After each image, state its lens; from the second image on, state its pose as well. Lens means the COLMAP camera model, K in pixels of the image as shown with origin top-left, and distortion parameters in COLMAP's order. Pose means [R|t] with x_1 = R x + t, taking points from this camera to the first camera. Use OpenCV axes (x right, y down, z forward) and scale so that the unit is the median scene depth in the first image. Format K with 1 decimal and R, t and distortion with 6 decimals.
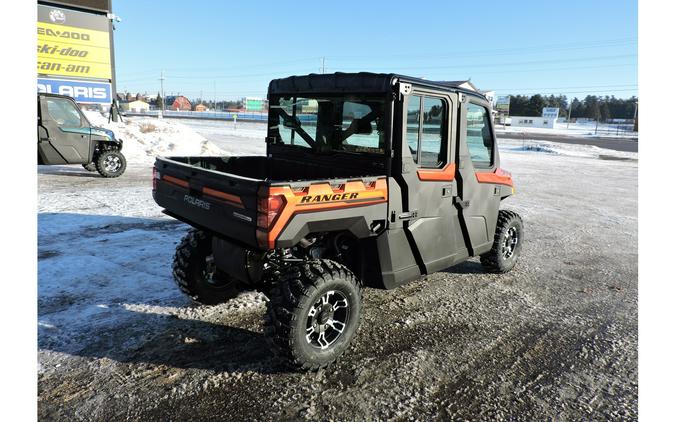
lens RADIAL K [[425.1, 0, 334.7], [0, 425.1, 210.4], [0, 0, 1]] dist [-0.004636, -0.010616]
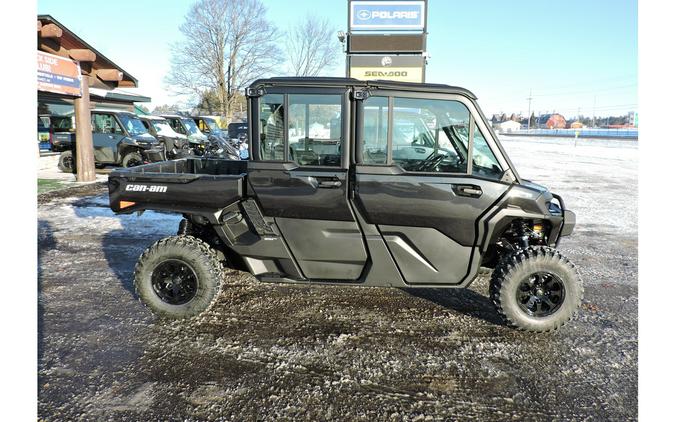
lens RADIAL K [[425.1, 0, 339.6], [0, 425.1, 200.3], [0, 0, 1]] dist [-0.004636, -0.010616]
pose [[0.686007, 0.087789, -0.722280, 0.061373], [-0.135860, 0.990691, -0.008623, 0.001928], [0.714799, 0.104044, 0.691547, 0.002713]]
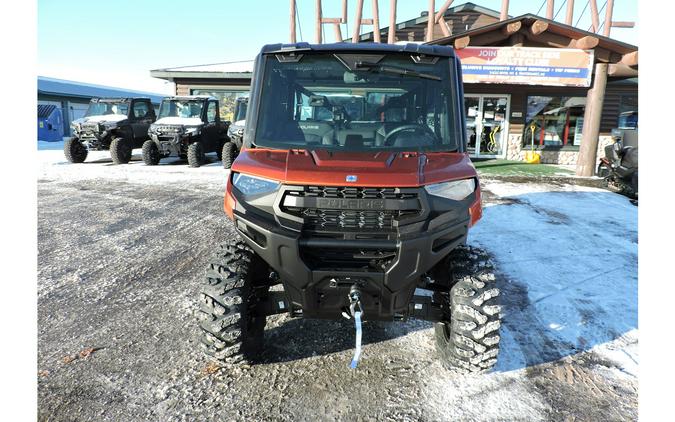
lens RADIAL K [[425.1, 0, 338.3], [0, 425.1, 195.8], [0, 0, 1]] dist [-0.004636, -0.010616]
pose [[-0.740445, 0.058718, -0.669547, 0.046549], [-0.190153, 0.937176, 0.292477, -0.015981], [0.644657, 0.343880, -0.682762, 0.100455]]
